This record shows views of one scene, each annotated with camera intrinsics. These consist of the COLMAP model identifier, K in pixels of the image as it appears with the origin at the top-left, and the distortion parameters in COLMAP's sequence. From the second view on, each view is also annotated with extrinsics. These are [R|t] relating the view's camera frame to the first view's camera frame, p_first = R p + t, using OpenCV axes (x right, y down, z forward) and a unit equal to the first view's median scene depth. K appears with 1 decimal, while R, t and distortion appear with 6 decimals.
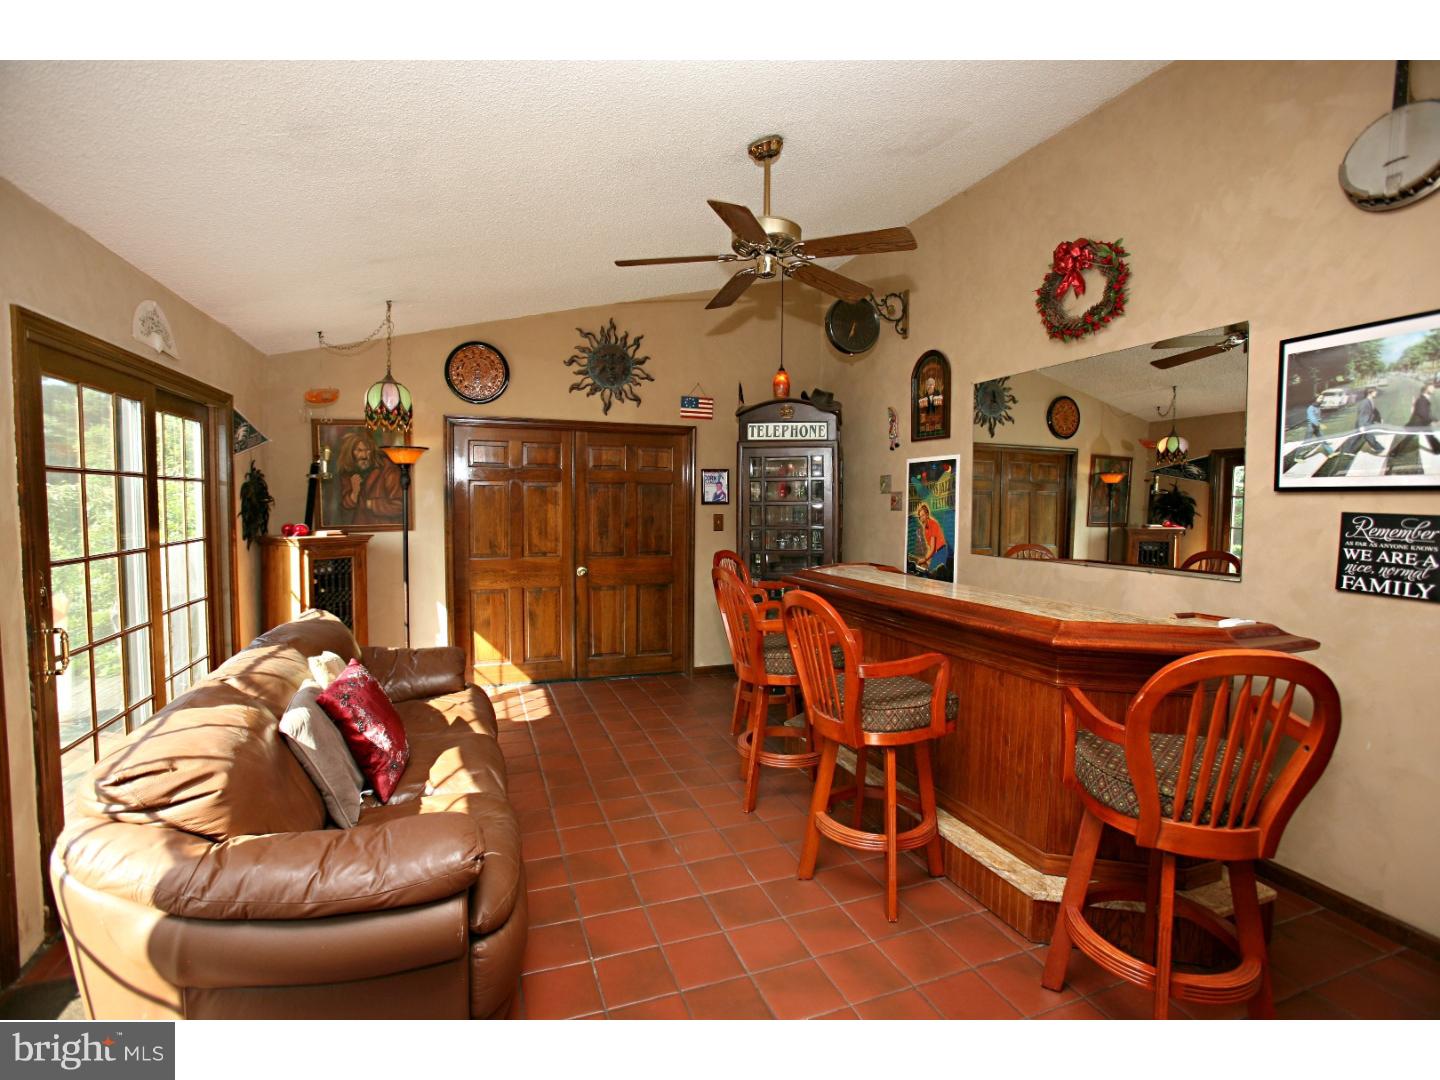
lens RADIAL K [[667.8, 0, 707.3], [0, 667.8, 540.1], [0, 0, 1]] dist [-0.032138, 0.006654]
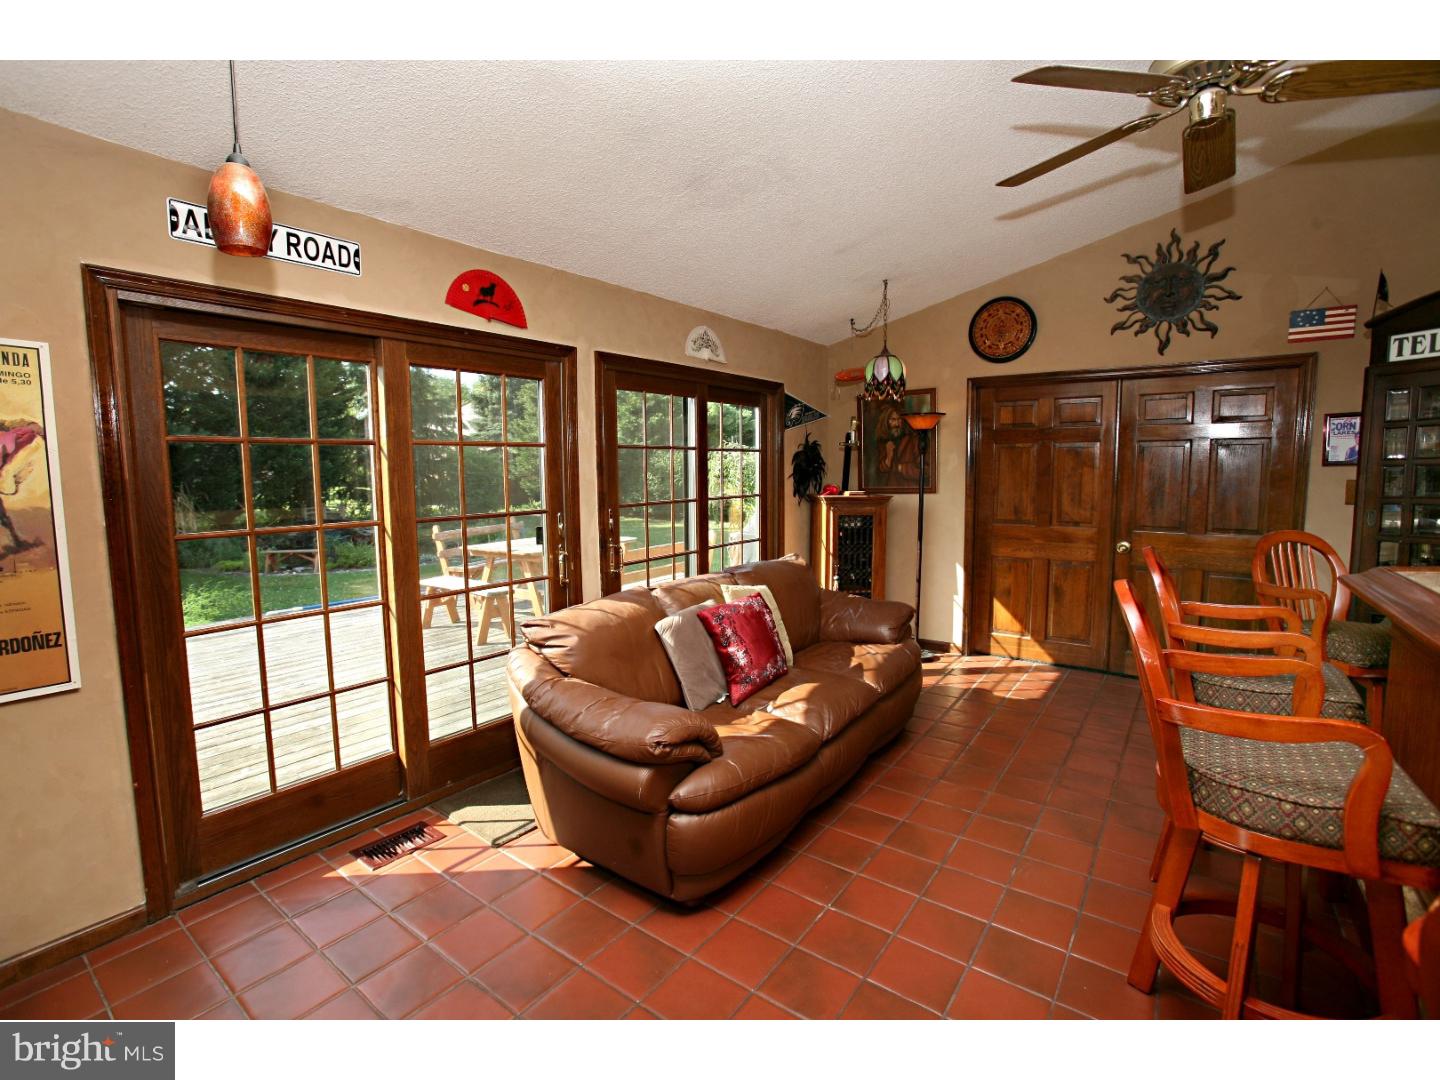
lens RADIAL K [[667.8, 0, 707.4], [0, 667.8, 531.8], [0, 0, 1]] dist [-0.032138, 0.006654]
pose [[0.550904, 0.070247, -0.831607, 0.237183], [-0.037815, 0.997529, 0.059212, -0.001965], [0.833711, -0.001172, 0.552199, 0.118882]]
